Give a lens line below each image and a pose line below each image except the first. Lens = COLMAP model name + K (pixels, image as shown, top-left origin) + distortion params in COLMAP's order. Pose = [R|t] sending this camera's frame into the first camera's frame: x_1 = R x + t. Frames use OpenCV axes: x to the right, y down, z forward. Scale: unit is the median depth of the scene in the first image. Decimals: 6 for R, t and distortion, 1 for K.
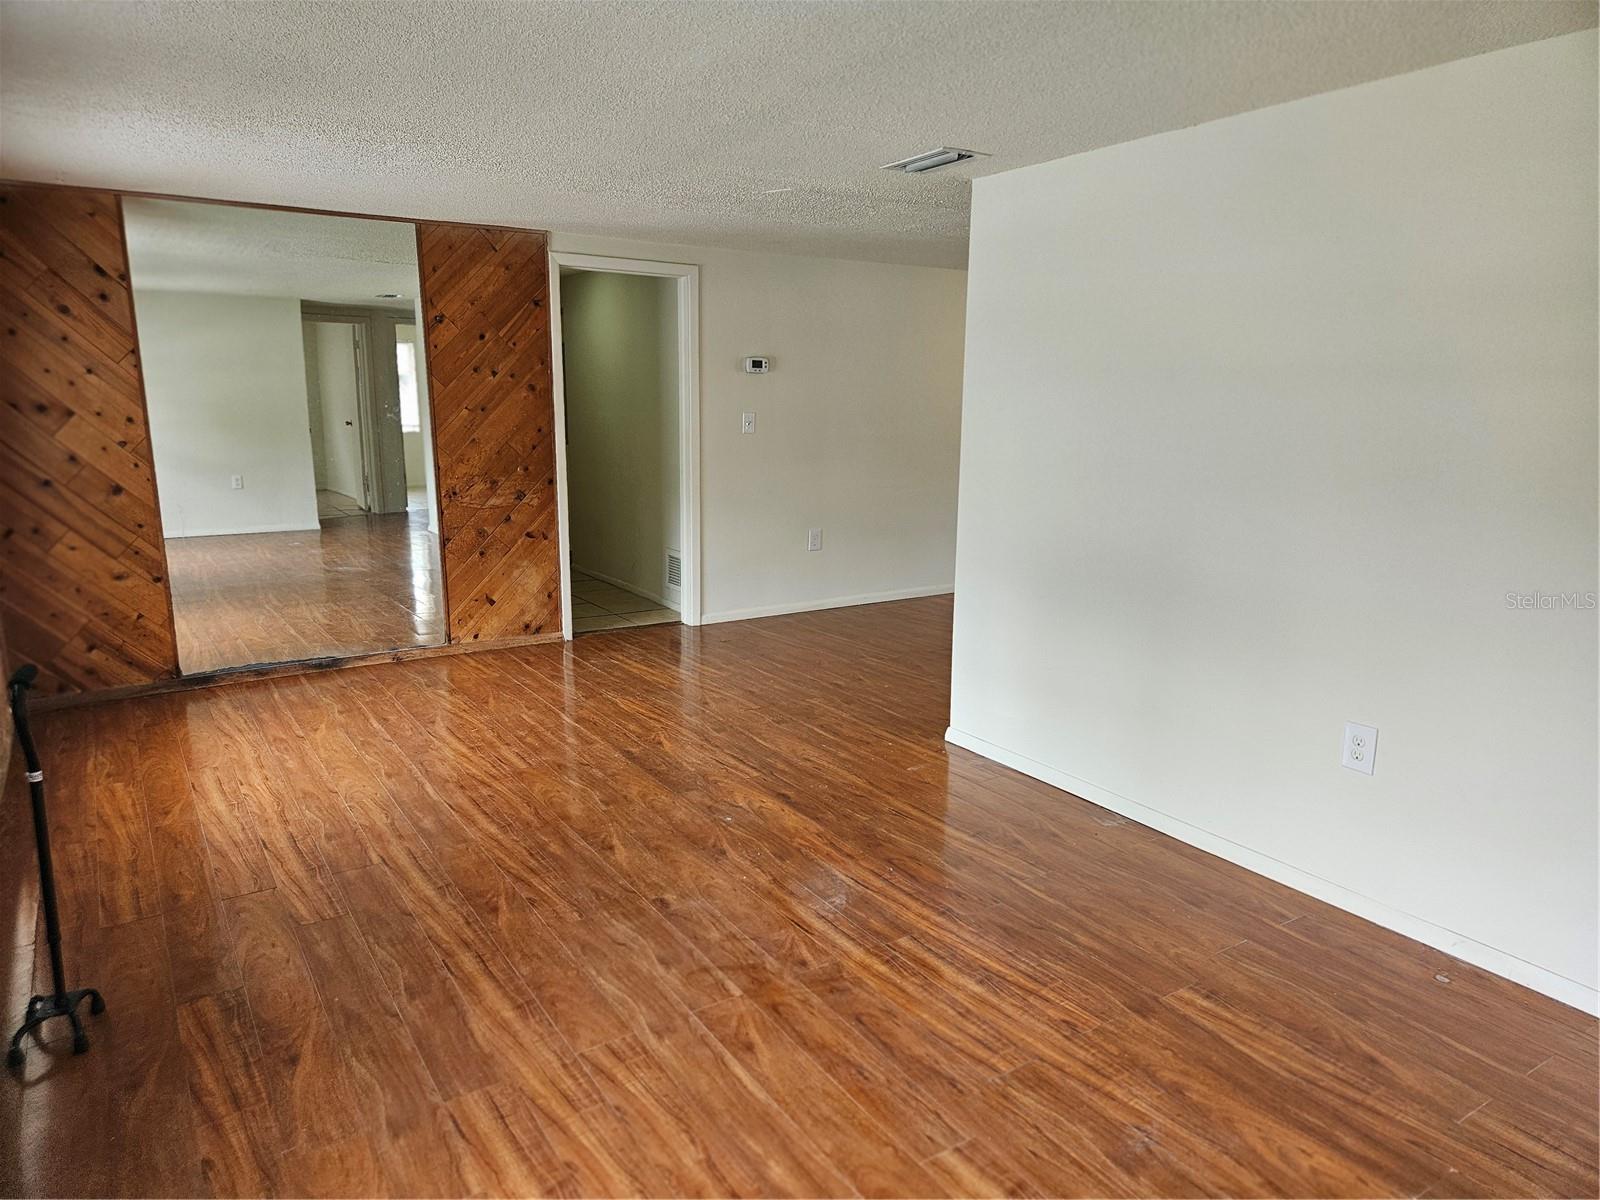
lens RADIAL K [[1054.3, 0, 790.0], [0, 1054.3, 606.2], [0, 0, 1]] dist [0.091264, -0.083571]
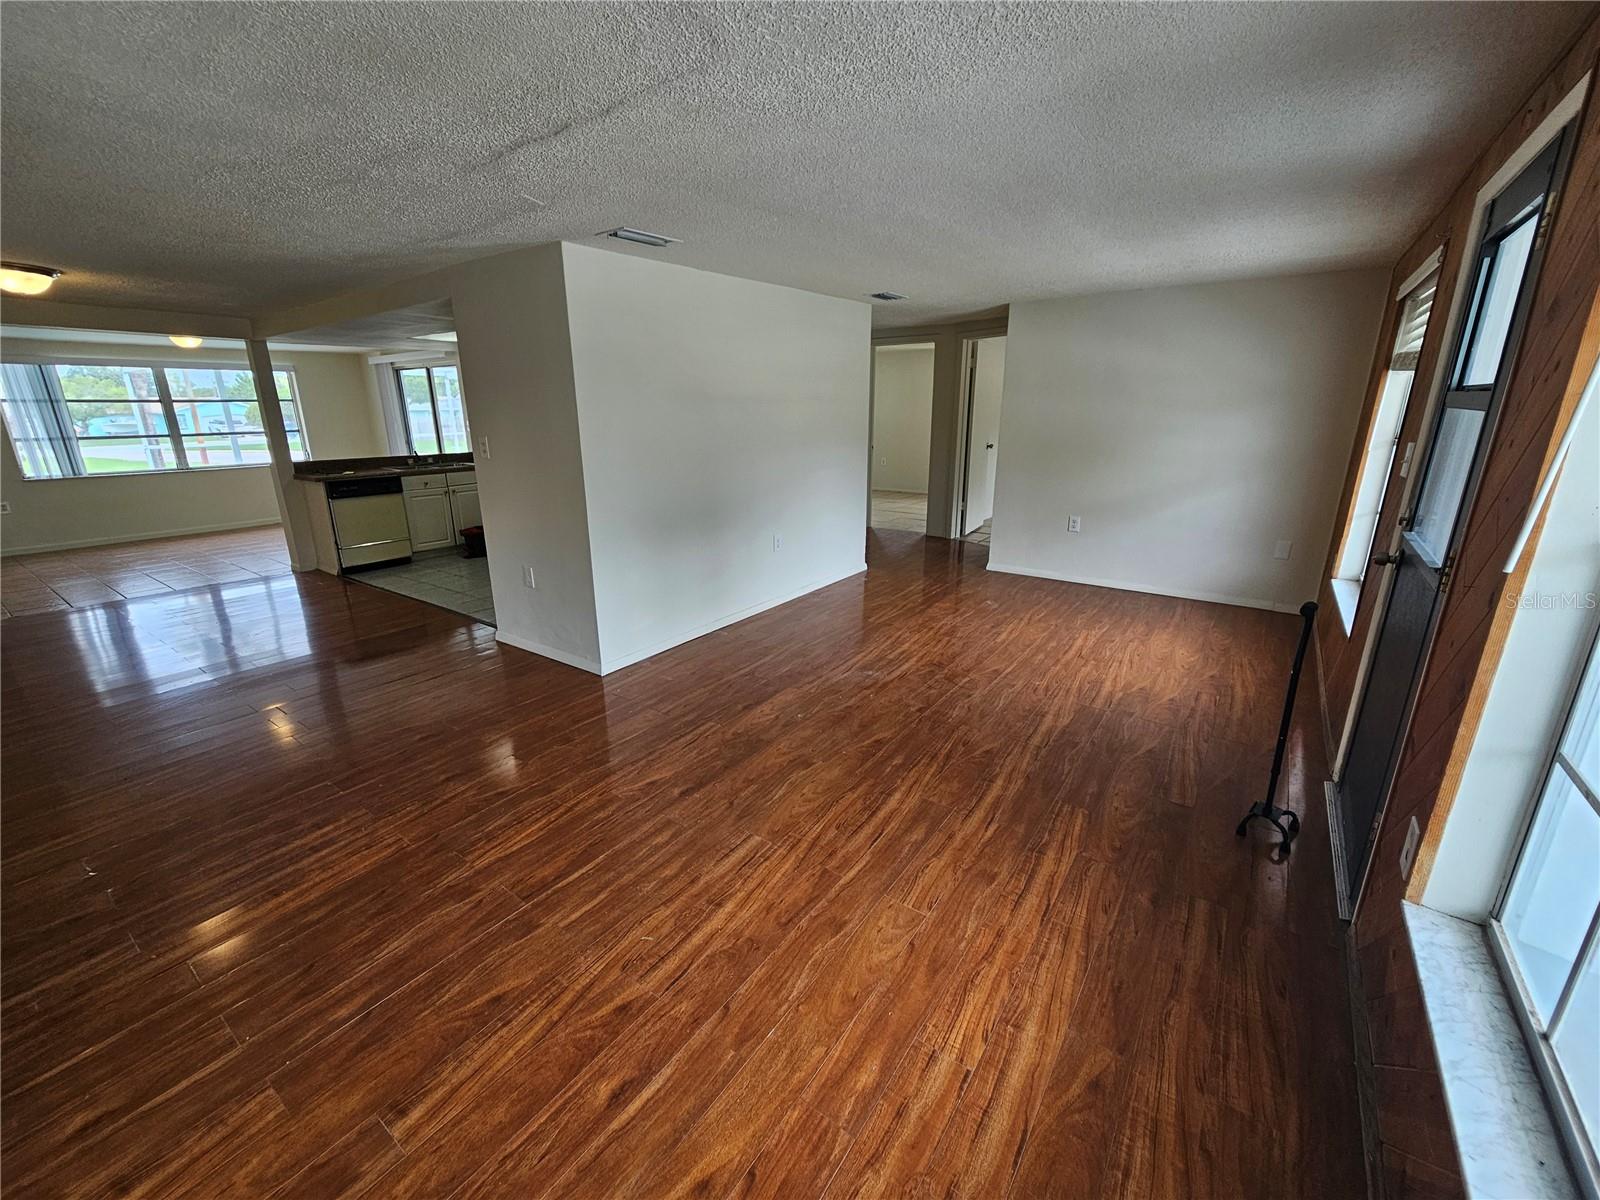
lens RADIAL K [[656.7, 0, 783.6], [0, 656.7, 594.8], [0, 0, 1]] dist [-0.002361, 0.002246]
pose [[-0.353049, -0.269255, 0.896023, -0.616035], [0.195970, 0.915169, 0.352224, -0.203729], [-0.914851, 0.299946, -0.270333, 0.930667]]
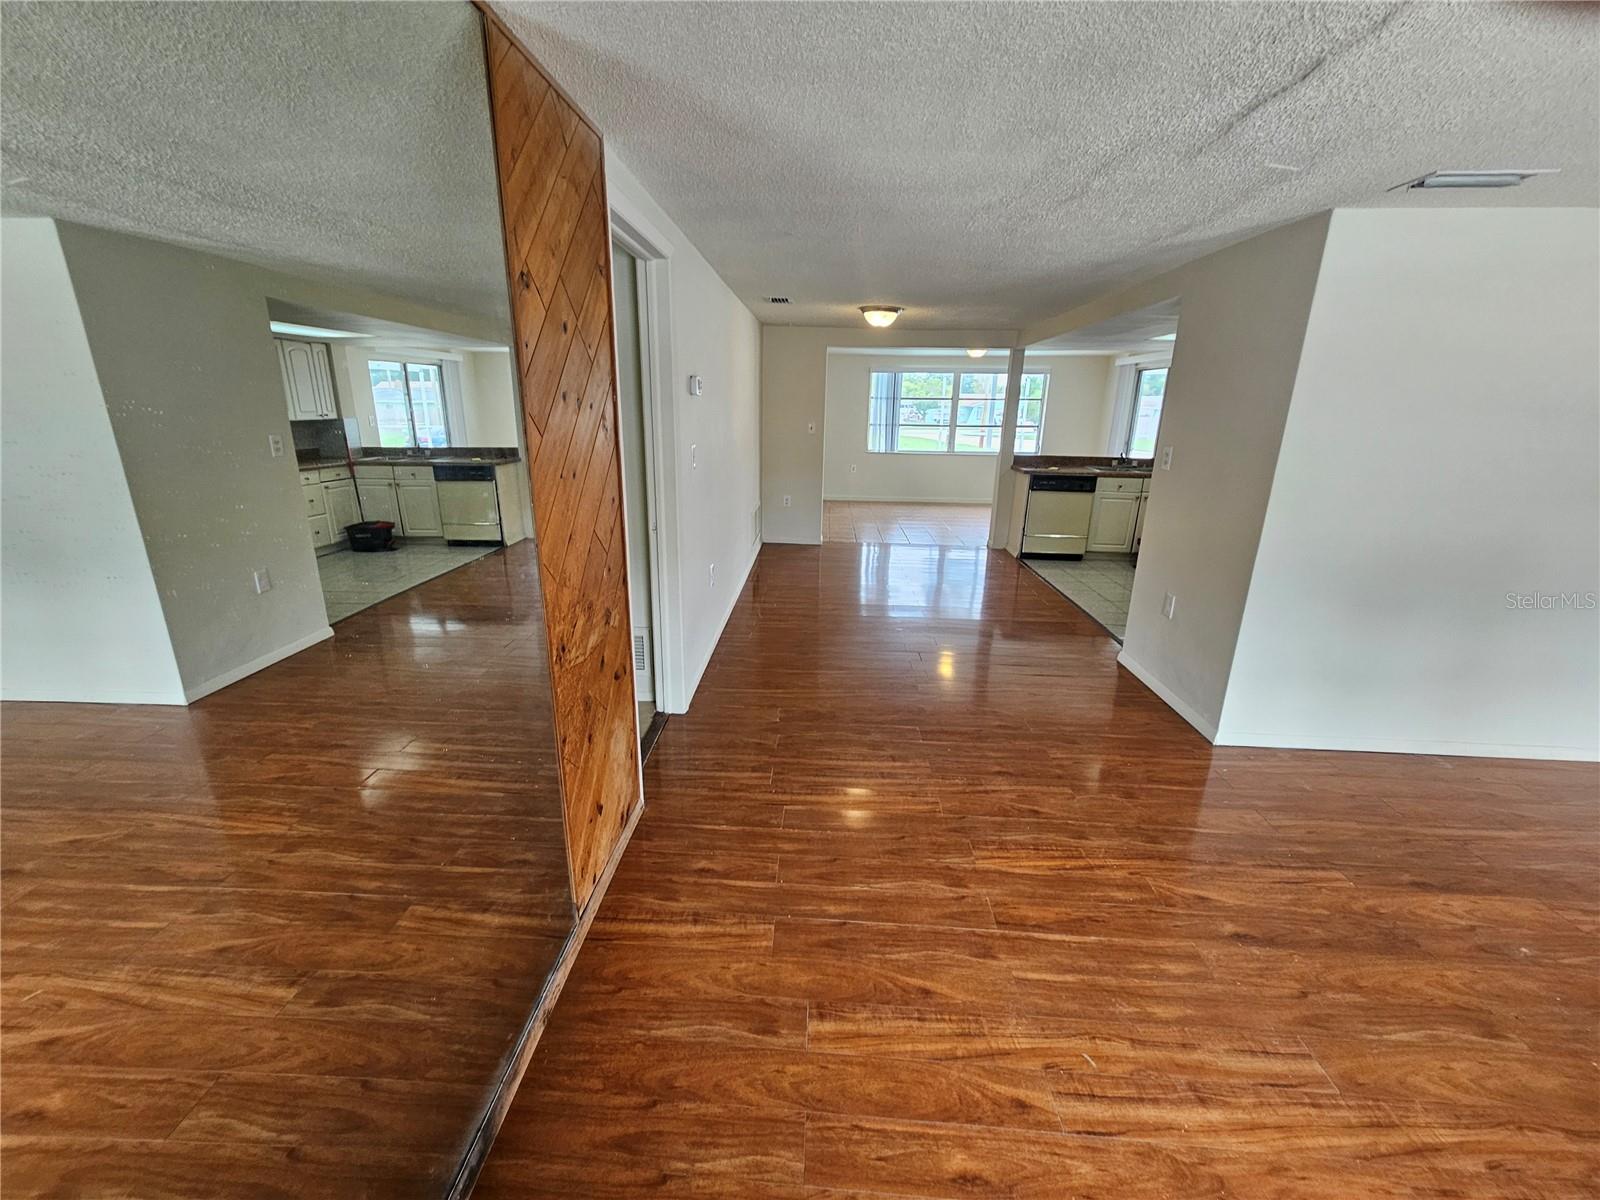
lens RADIAL K [[663.7, 0, 781.8], [0, 663.7, 598.3], [0, 0, 1]] dist [0.000404, -0.000952]
pose [[0.602458, -0.231586, 0.763814, -0.583019], [0.157942, 0.972647, 0.170326, -0.199105], [-0.782367, 0.018024, 0.622557, 0.869536]]
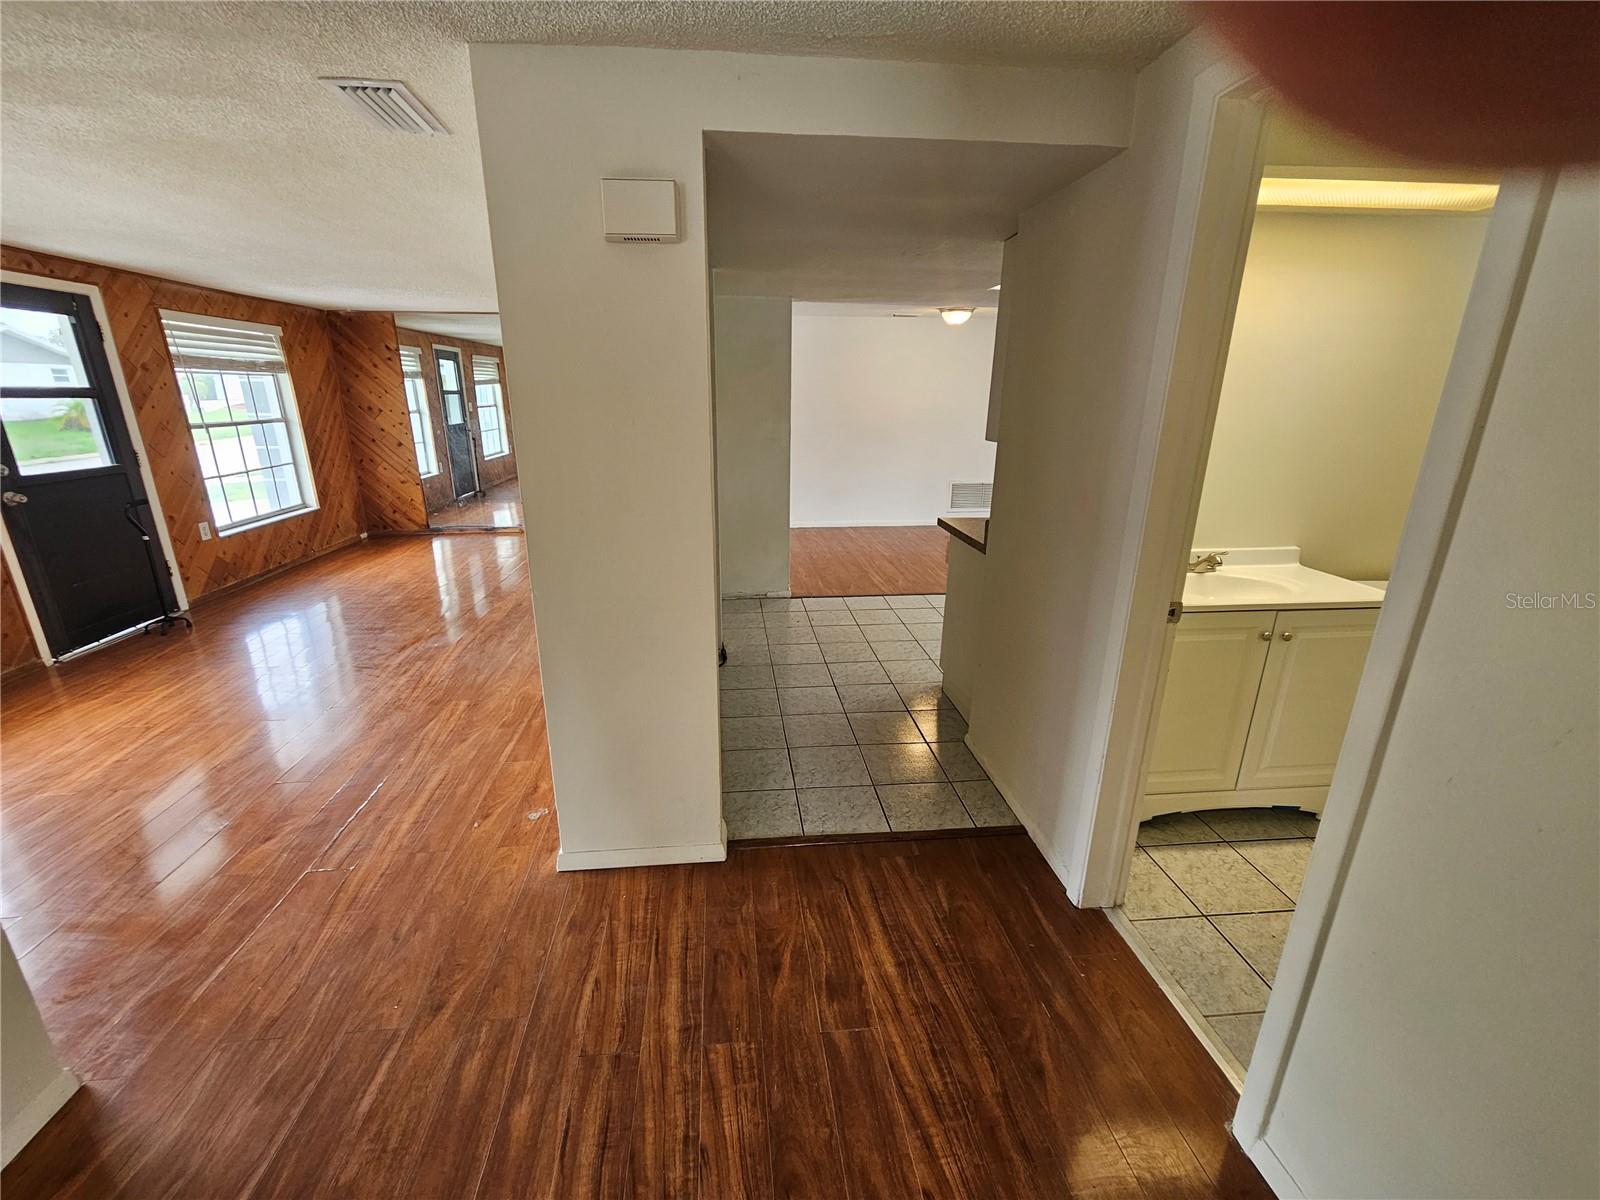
lens RADIAL K [[656.7, 0, 783.6], [0, 656.7, 594.8], [0, 0, 1]] dist [-0.002361, 0.002246]
pose [[0.886560, 0.130193, -0.443916, 0.803001], [-0.087572, 0.989463, 0.115298, -0.022368], [0.454250, -0.063344, 0.888619, 0.099354]]
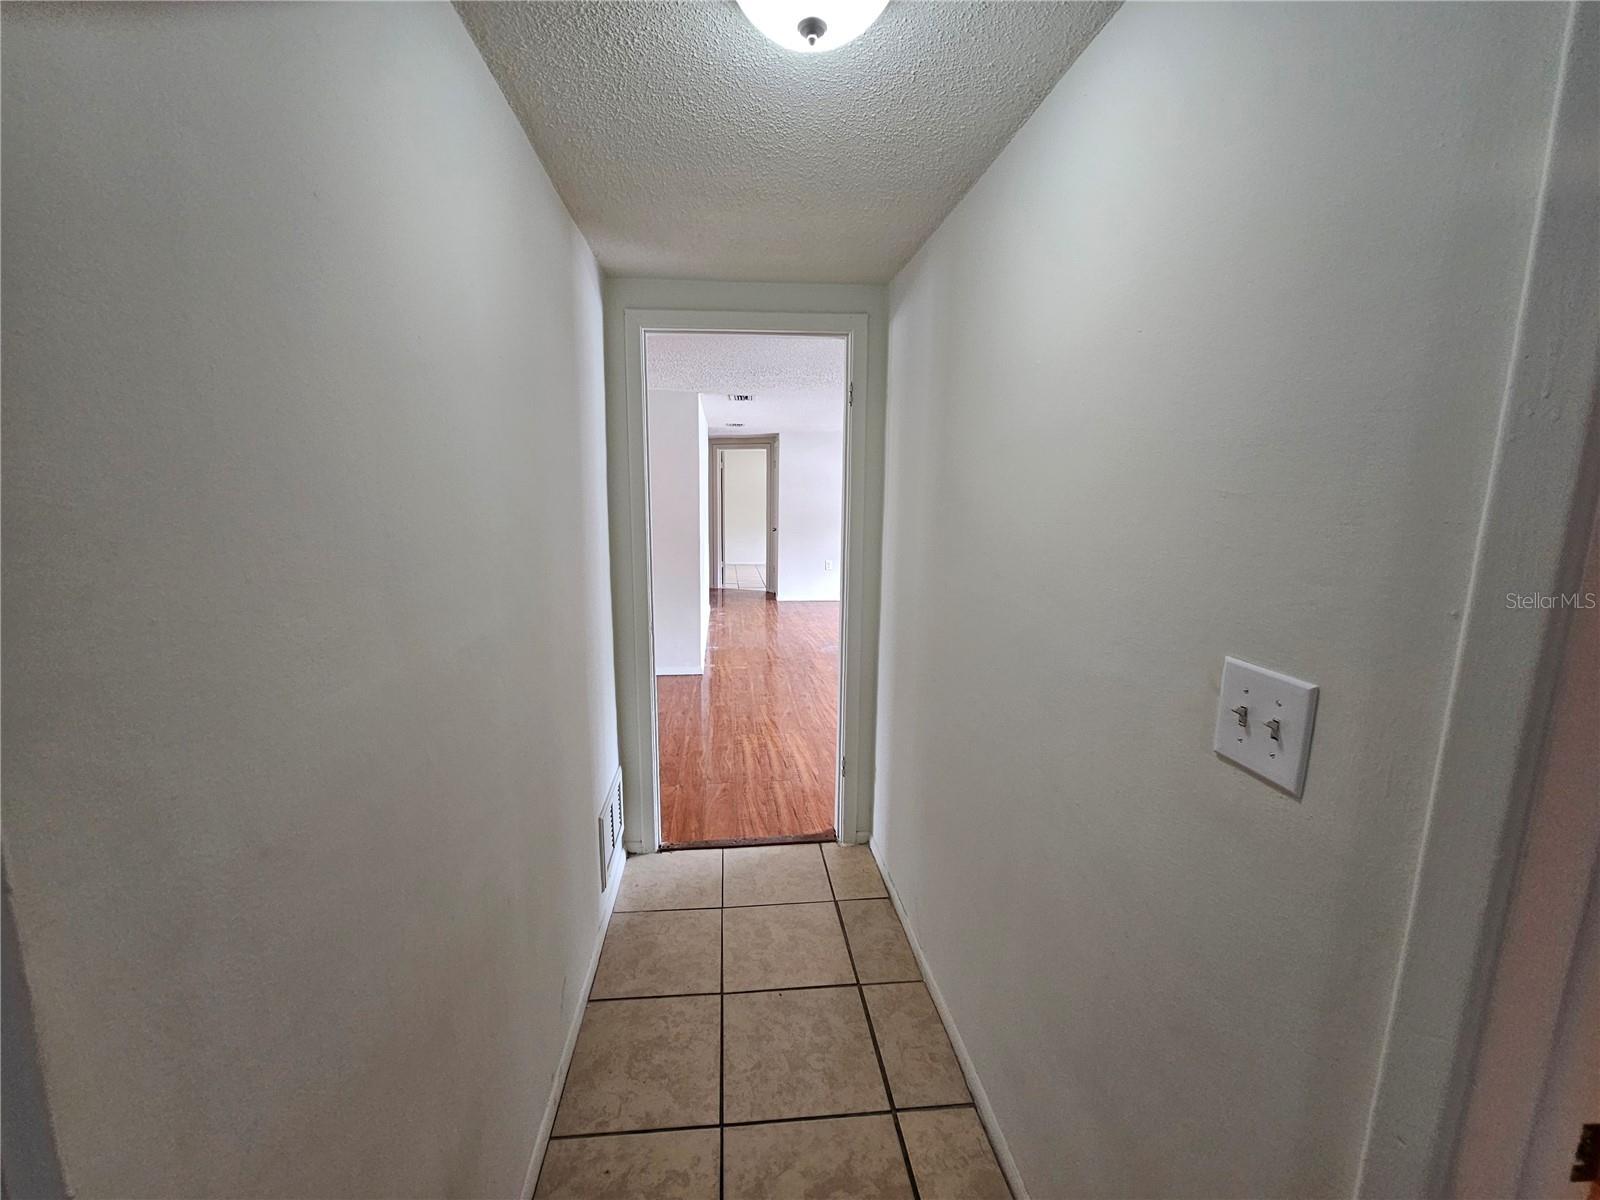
lens RADIAL K [[656.7, 0, 783.6], [0, 656.7, 594.8], [0, 0, 1]] dist [-0.002361, 0.002246]
pose [[-0.883211, -0.094261, 0.459406, -0.494856], [0.076915, 0.937213, 0.340169, -0.386263], [-0.462626, 0.335776, -0.820507, 1.771510]]
